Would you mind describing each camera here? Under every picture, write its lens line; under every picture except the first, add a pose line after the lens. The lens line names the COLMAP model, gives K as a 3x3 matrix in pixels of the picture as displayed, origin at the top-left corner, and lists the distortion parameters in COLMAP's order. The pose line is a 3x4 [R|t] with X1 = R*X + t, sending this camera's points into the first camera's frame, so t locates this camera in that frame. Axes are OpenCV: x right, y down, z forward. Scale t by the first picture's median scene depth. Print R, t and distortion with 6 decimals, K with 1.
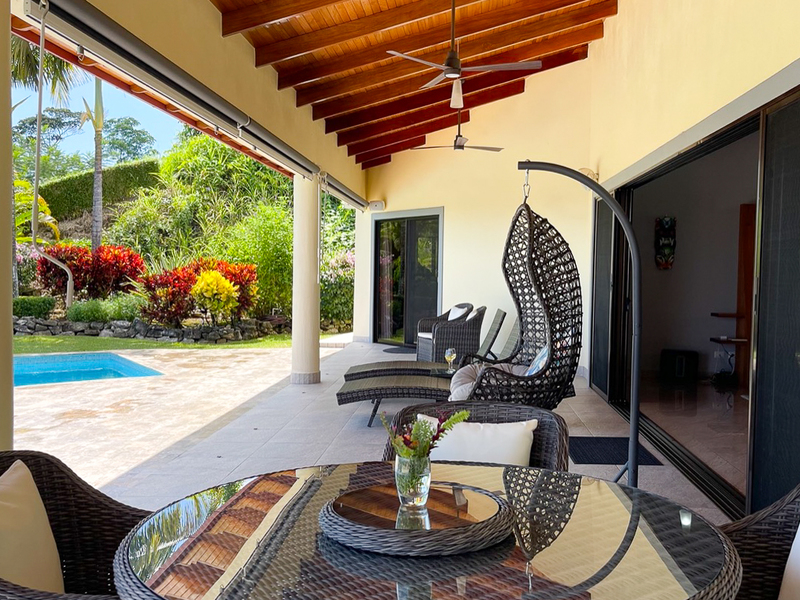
lens RADIAL K [[817.4, 0, 400.1], [0, 817.4, 298.9], [0, 0, 1]] dist [-0.018604, 0.000000]
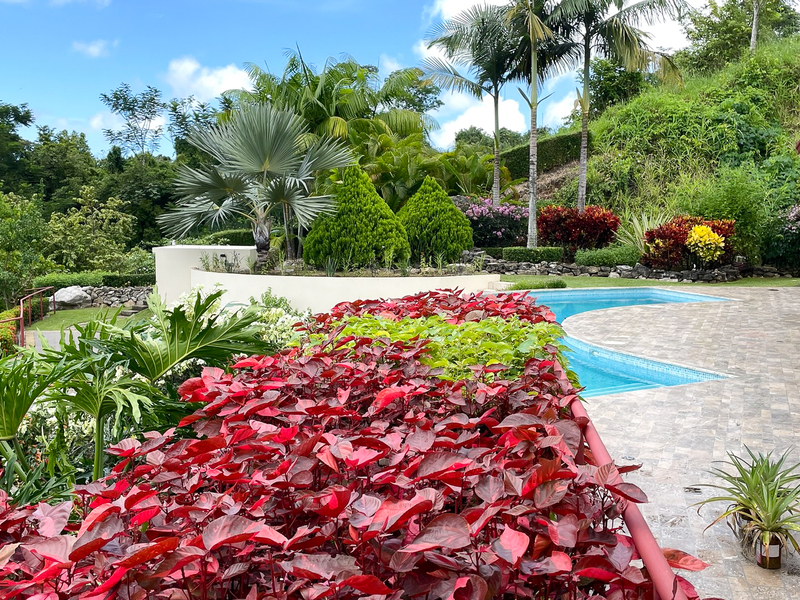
lens RADIAL K [[902.2, 0, 399.2], [0, 902.2, 300.7], [0, 0, 1]] dist [-0.015208, 0.000000]
pose [[0.953205, 0.016827, -0.301856, -0.255409], [-0.002071, 0.998790, 0.049137, 0.013553], [0.302318, -0.046213, 0.952086, -0.452977]]
